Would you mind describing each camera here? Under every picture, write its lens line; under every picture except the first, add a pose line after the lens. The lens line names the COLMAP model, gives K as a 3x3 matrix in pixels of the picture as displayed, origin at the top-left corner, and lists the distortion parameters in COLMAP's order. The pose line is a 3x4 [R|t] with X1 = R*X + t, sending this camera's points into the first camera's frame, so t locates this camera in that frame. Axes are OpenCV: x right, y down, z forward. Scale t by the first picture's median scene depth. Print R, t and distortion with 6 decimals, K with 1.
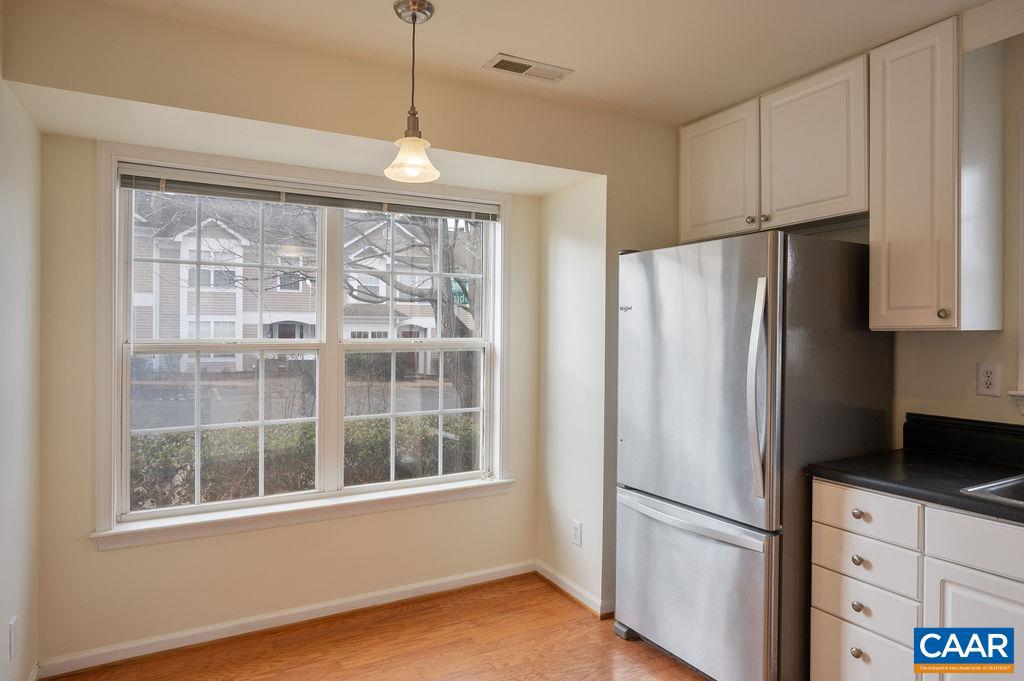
lens RADIAL K [[614.5, 0, 512.0], [0, 614.5, 340.5], [0, 0, 1]] dist [-0.000604, -0.000823]
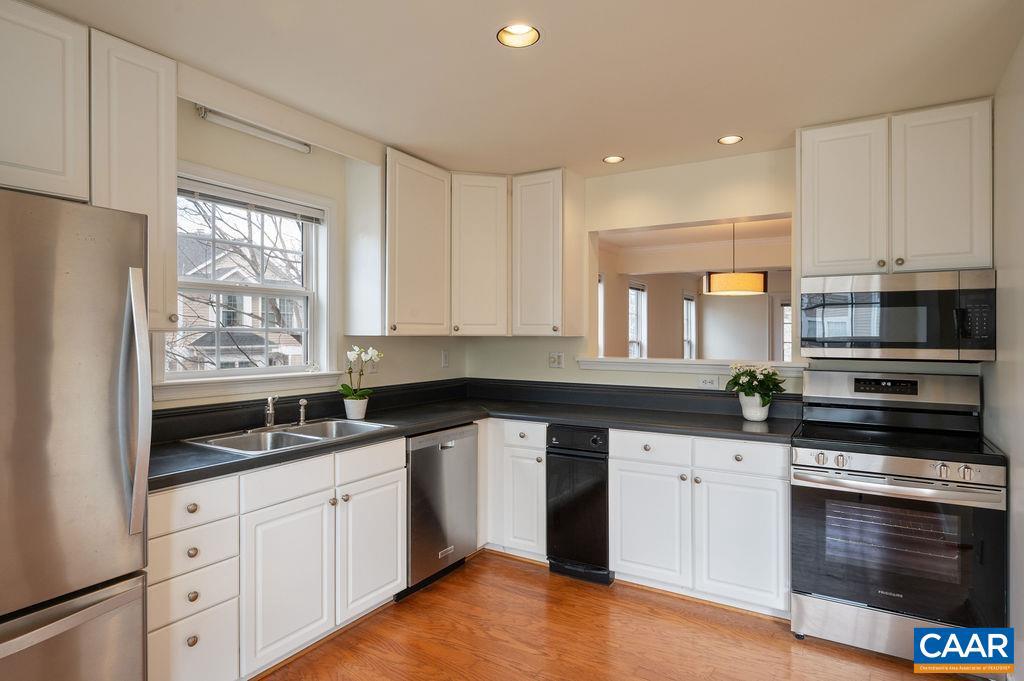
lens RADIAL K [[560.5, 0, 512.0], [0, 560.5, 340.5], [0, 0, 1]] dist [-0.002736, 0.000295]
pose [[-0.461432, -0.010585, 0.887112, -0.461410], [0.003465, 0.999900, 0.013733, -0.011148], [-0.887169, 0.009411, -0.461349, 0.834833]]
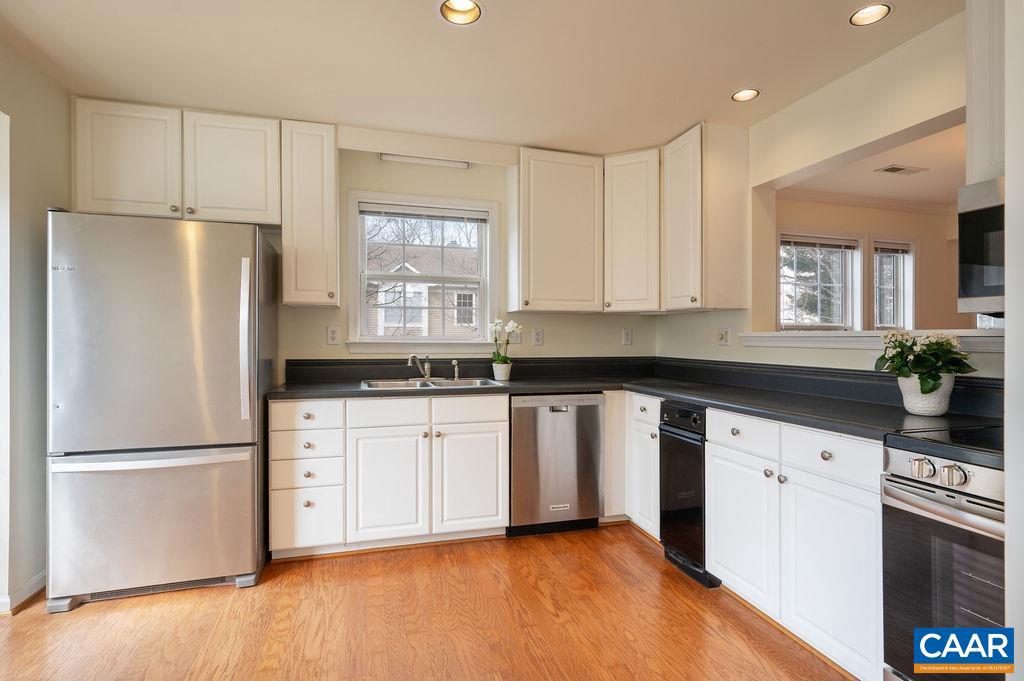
lens RADIAL K [[496.7, 0, 512.0], [0, 496.7, 340.5], [0, 0, 1]] dist [0.001781, 0.000044]
pose [[0.244690, -0.009006, 0.969560, -0.481898], [0.005787, 0.999953, 0.007828, 0.070081], [-0.969584, 0.003696, 0.244730, 0.151437]]
